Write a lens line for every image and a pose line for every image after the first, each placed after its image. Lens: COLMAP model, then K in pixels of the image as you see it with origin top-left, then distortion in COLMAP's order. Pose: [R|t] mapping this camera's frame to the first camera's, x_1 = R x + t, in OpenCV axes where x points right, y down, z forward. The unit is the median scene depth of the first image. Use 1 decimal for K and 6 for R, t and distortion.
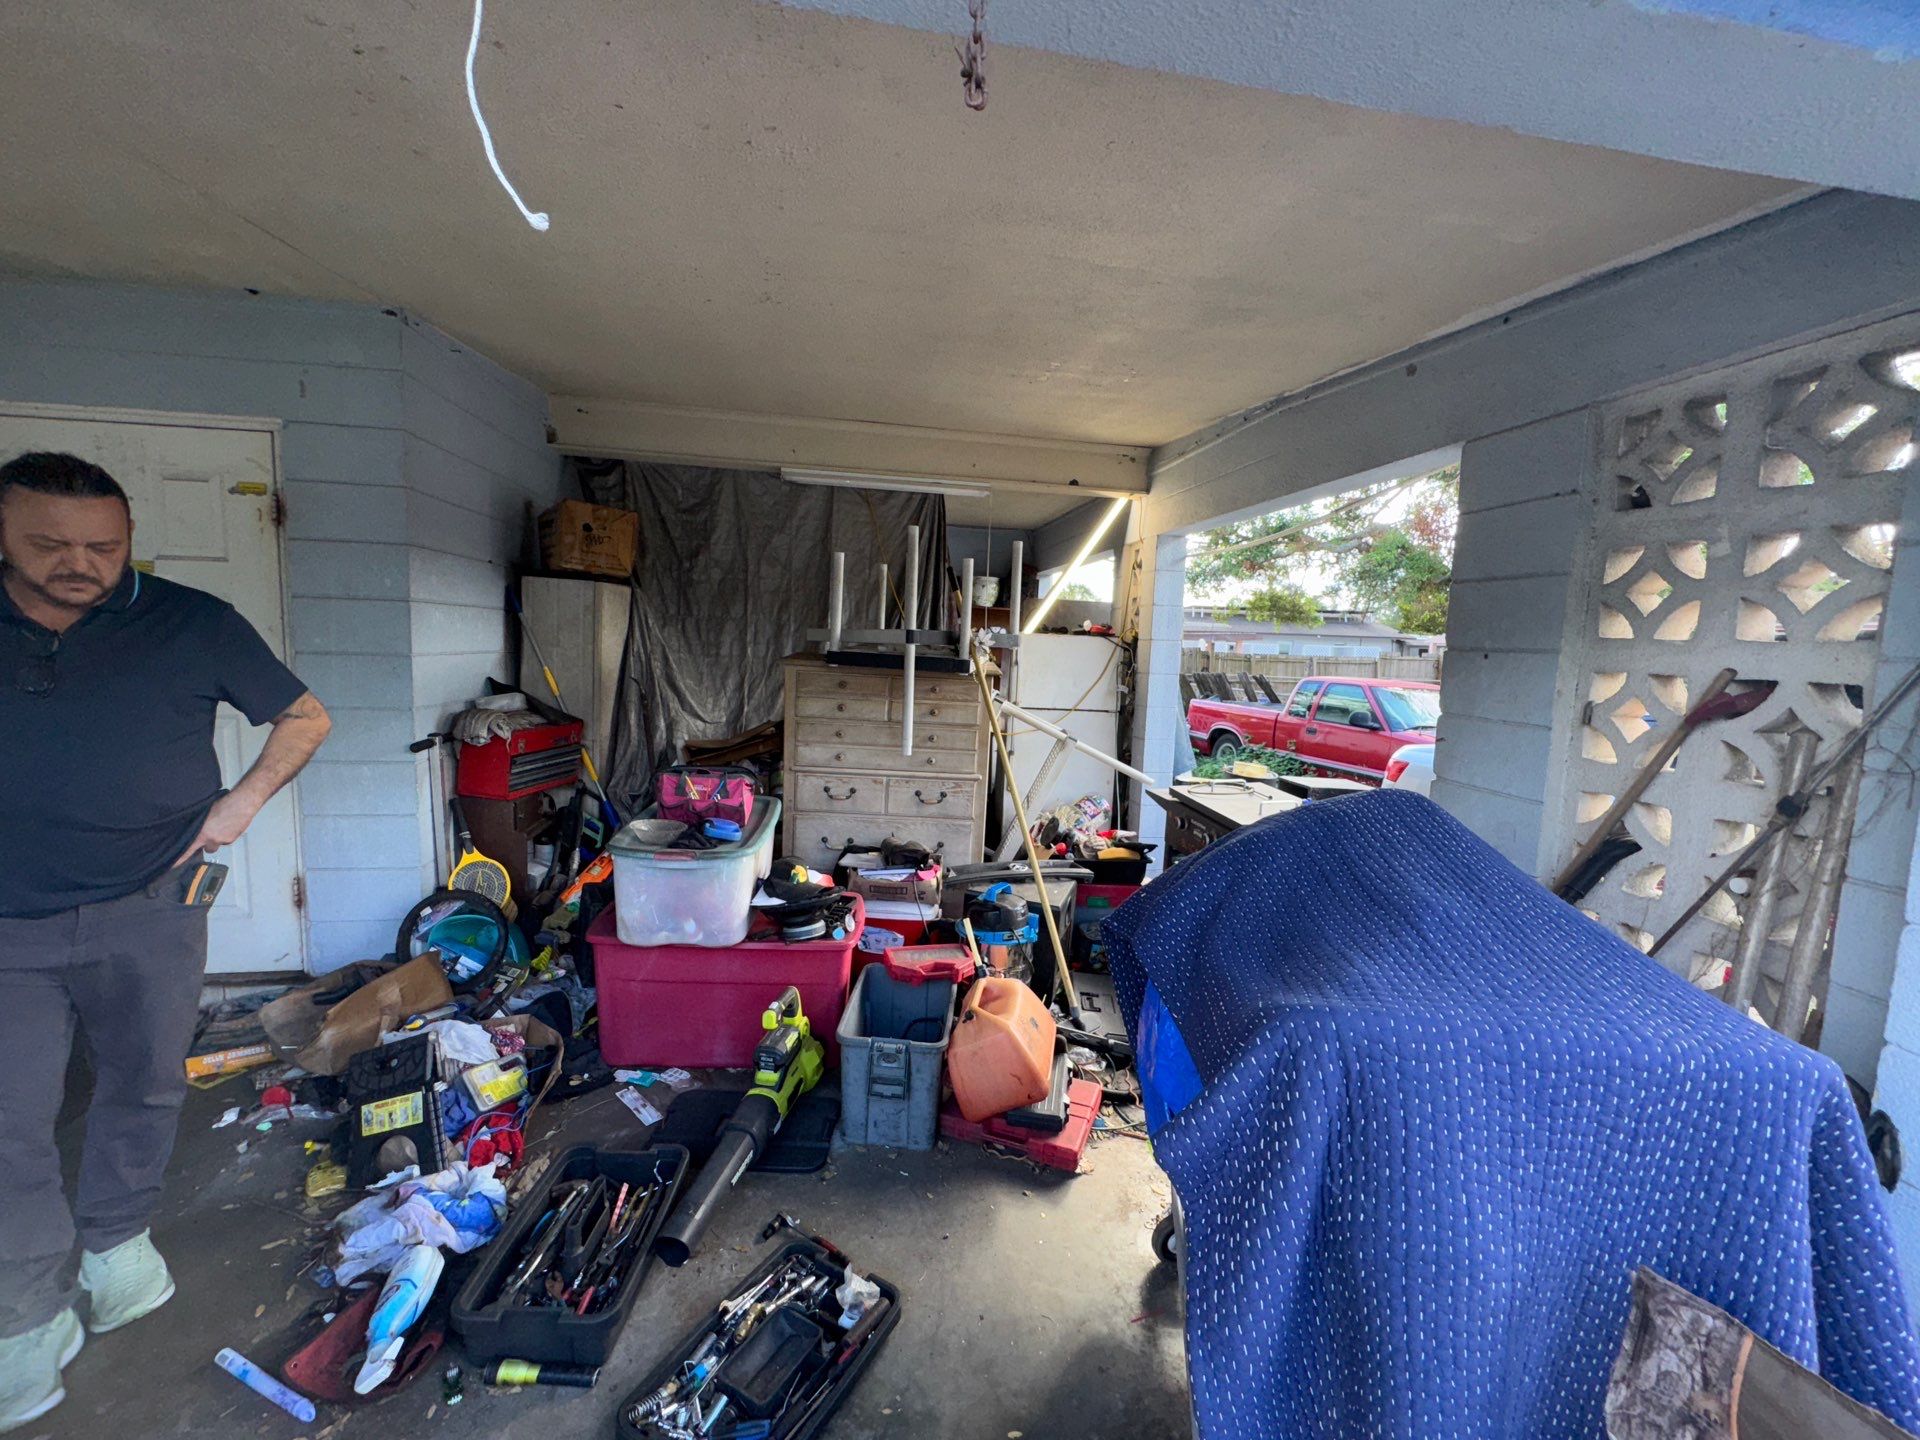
lens RADIAL K [[772.2, 0, 955.5], [0, 772.2, 719.4], [0, 0, 1]] dist [-0.003428, 0.001066]
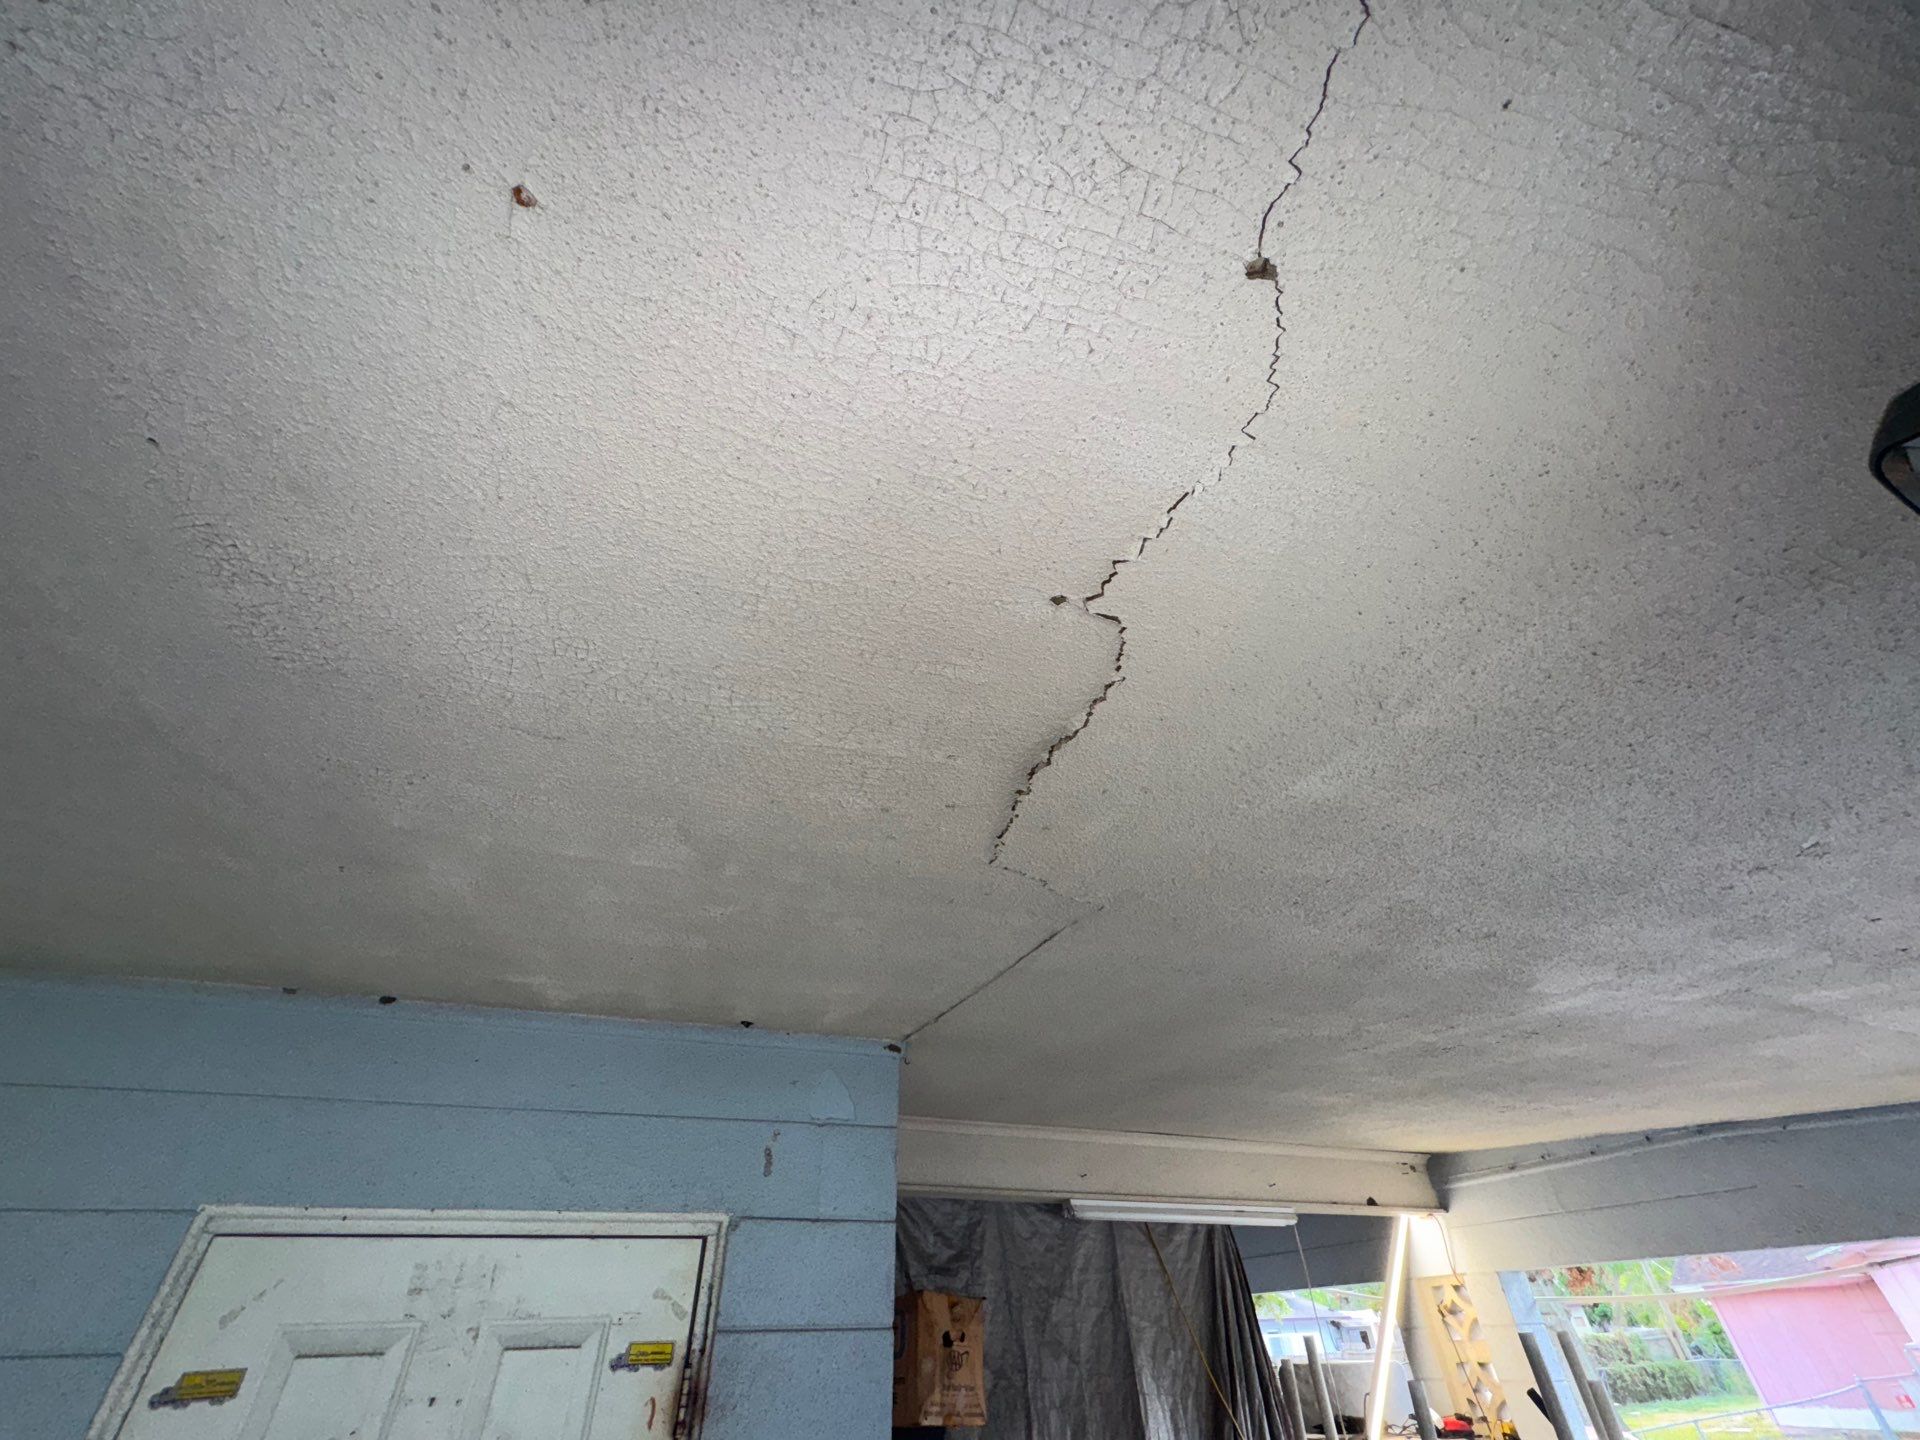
lens RADIAL K [[772.2, 0, 962.3], [0, 772.2, 718.7], [0, 0, 1]] dist [-0.003428, 0.001066]
pose [[0.977159, 0.084596, 0.194947, -0.511466], [0.077096, 0.713736, -0.696159, -0.134472], [-0.198033, 0.695287, 0.690912, 0.138538]]
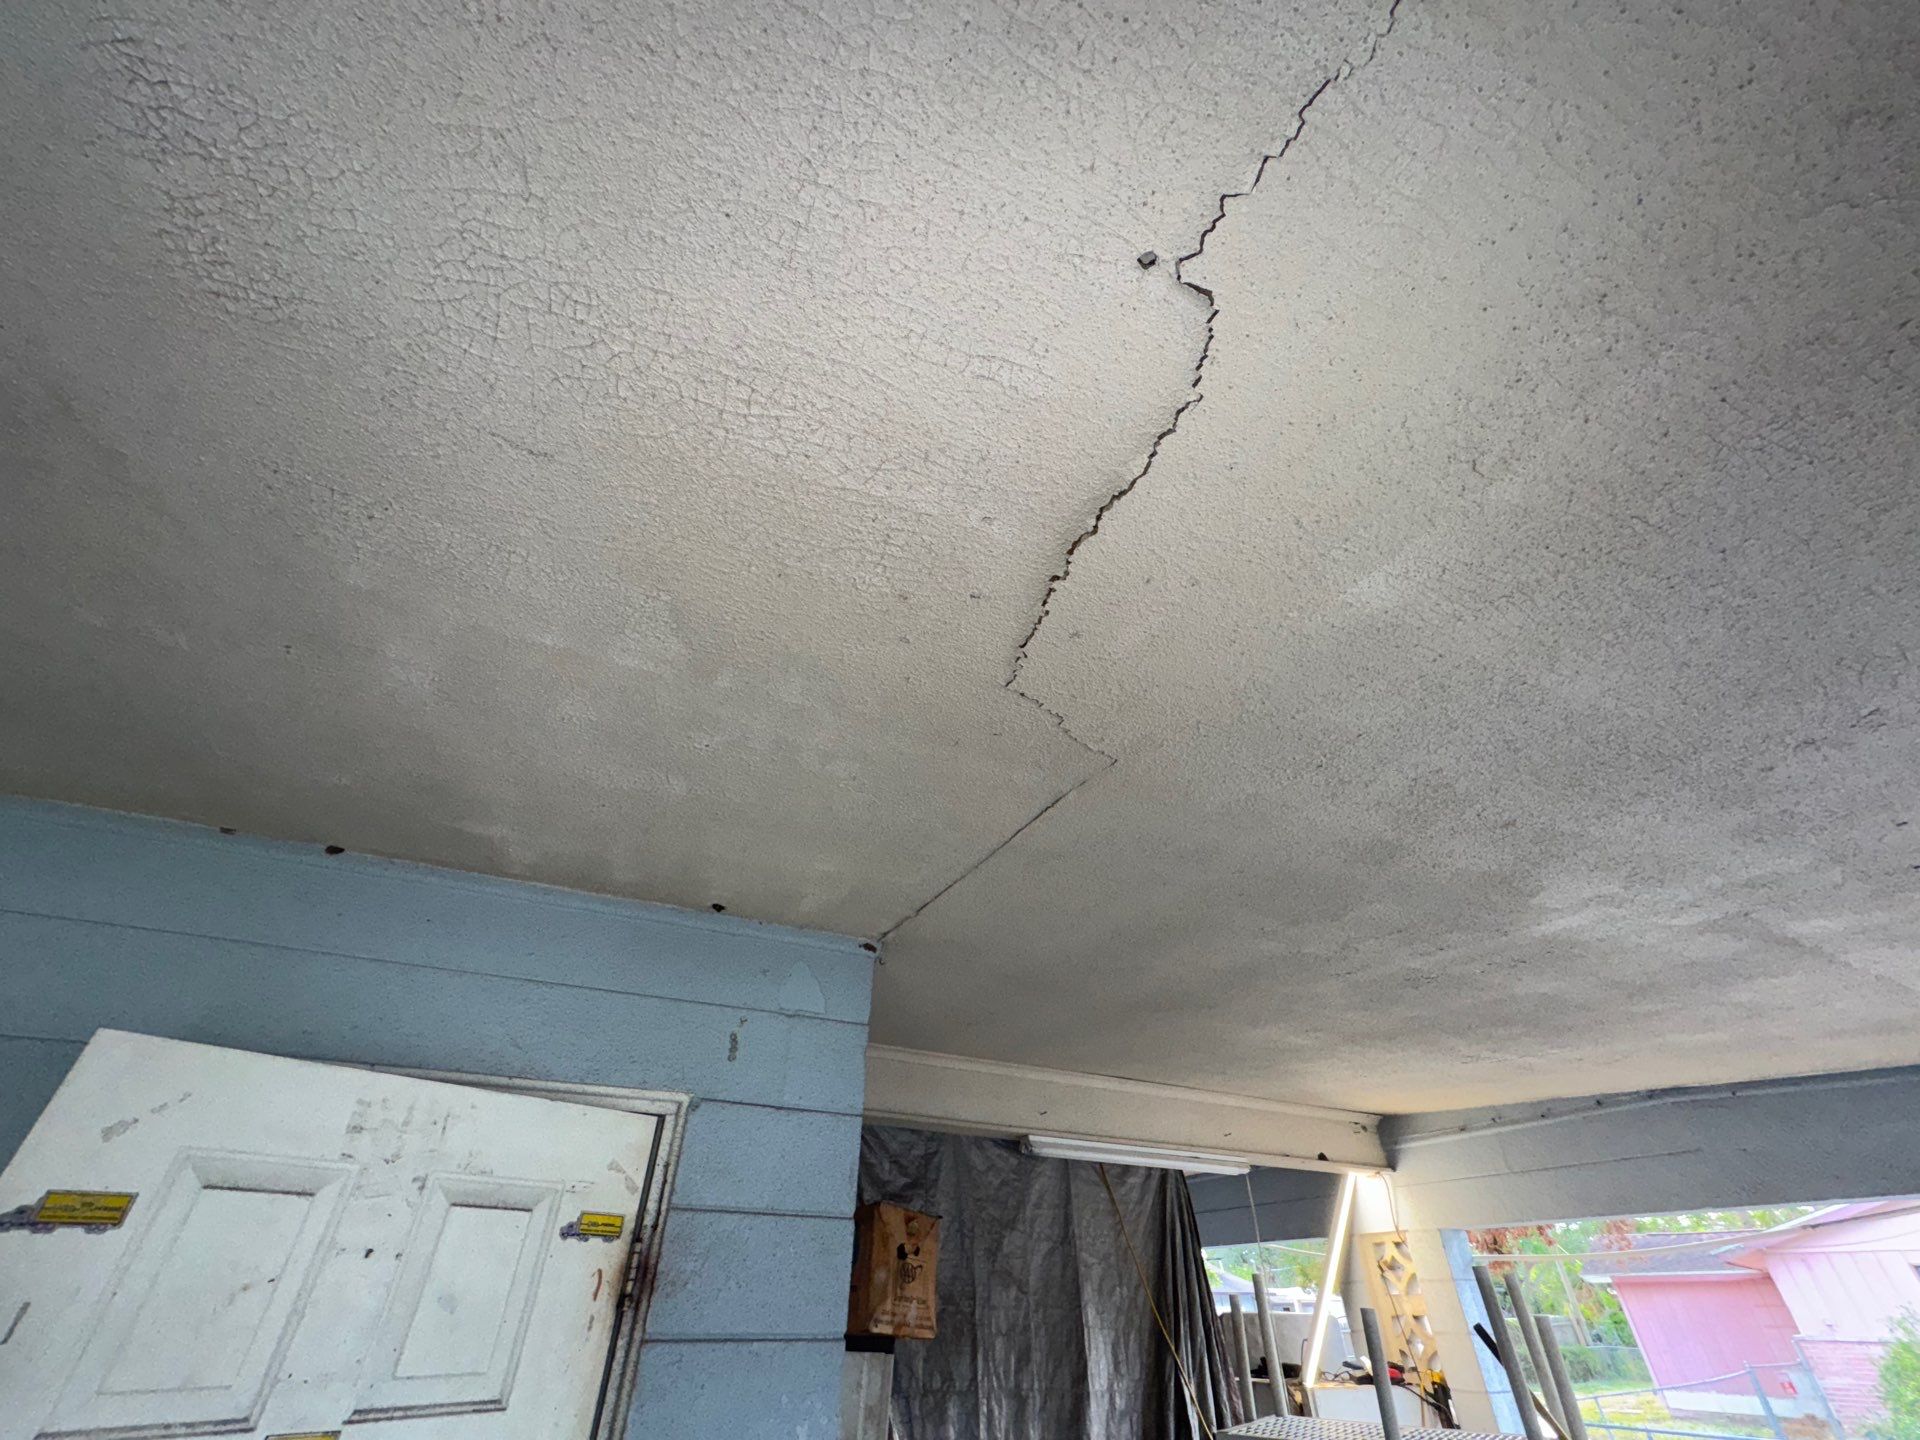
lens RADIAL K [[772.2, 0, 962.4], [0, 772.2, 718.7], [0, 0, 1]] dist [-0.003428, 0.001066]
pose [[0.962638, 0.144250, 0.229172, -0.514281], [0.049628, 0.737991, -0.672983, -0.112661], [-0.266205, 0.659213, 0.703259, 0.187731]]
